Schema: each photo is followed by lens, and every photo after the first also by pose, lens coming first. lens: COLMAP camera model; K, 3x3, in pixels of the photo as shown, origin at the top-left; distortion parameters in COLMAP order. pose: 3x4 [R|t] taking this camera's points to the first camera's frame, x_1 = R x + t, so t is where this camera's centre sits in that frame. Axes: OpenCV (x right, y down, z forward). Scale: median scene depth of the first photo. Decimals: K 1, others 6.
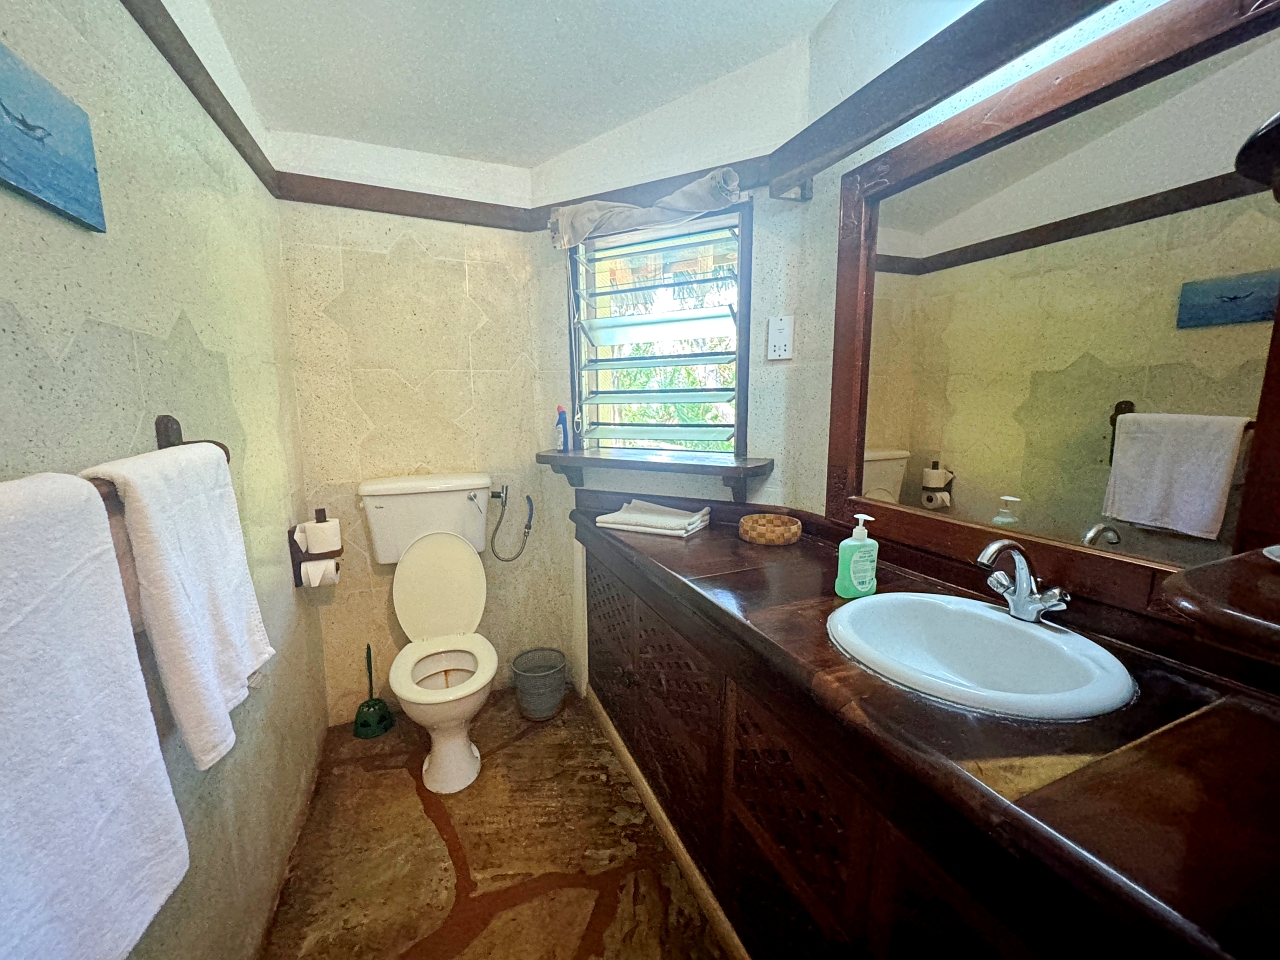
lens RADIAL K [[515.2, 0, 636.7], [0, 515.2, 484.5], [0, 0, 1]] dist [-0.002016, 0.000556]
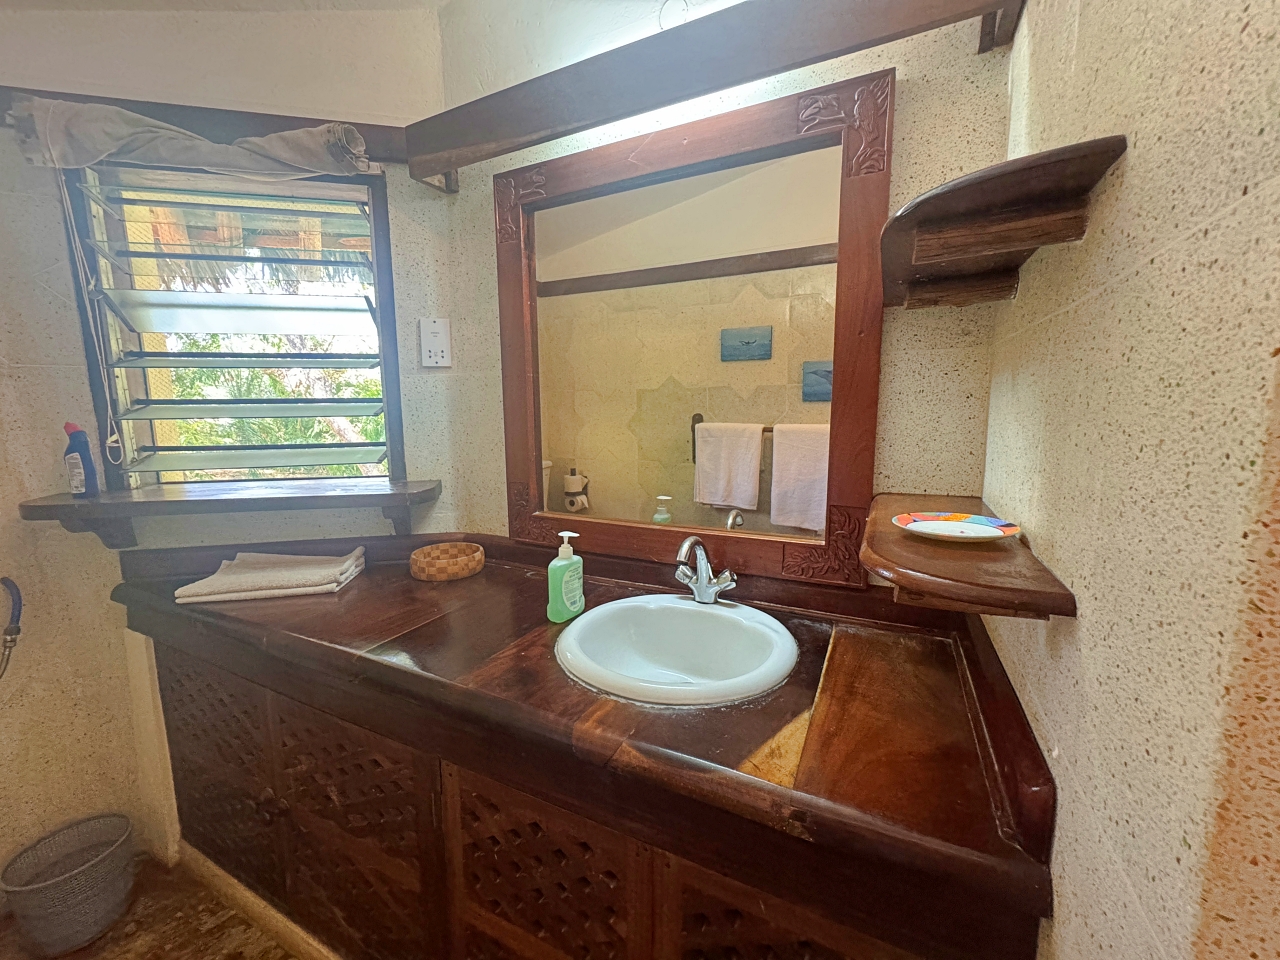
lens RADIAL K [[515.2, 0, 639.5], [0, 515.2, 483.5], [0, 0, 1]] dist [-0.002016, 0.000556]
pose [[0.755705, -0.088944, 0.648844, -0.049232], [0.106186, 0.994266, 0.012621, -0.019521], [-0.646246, 0.059360, 0.760817, 0.119543]]
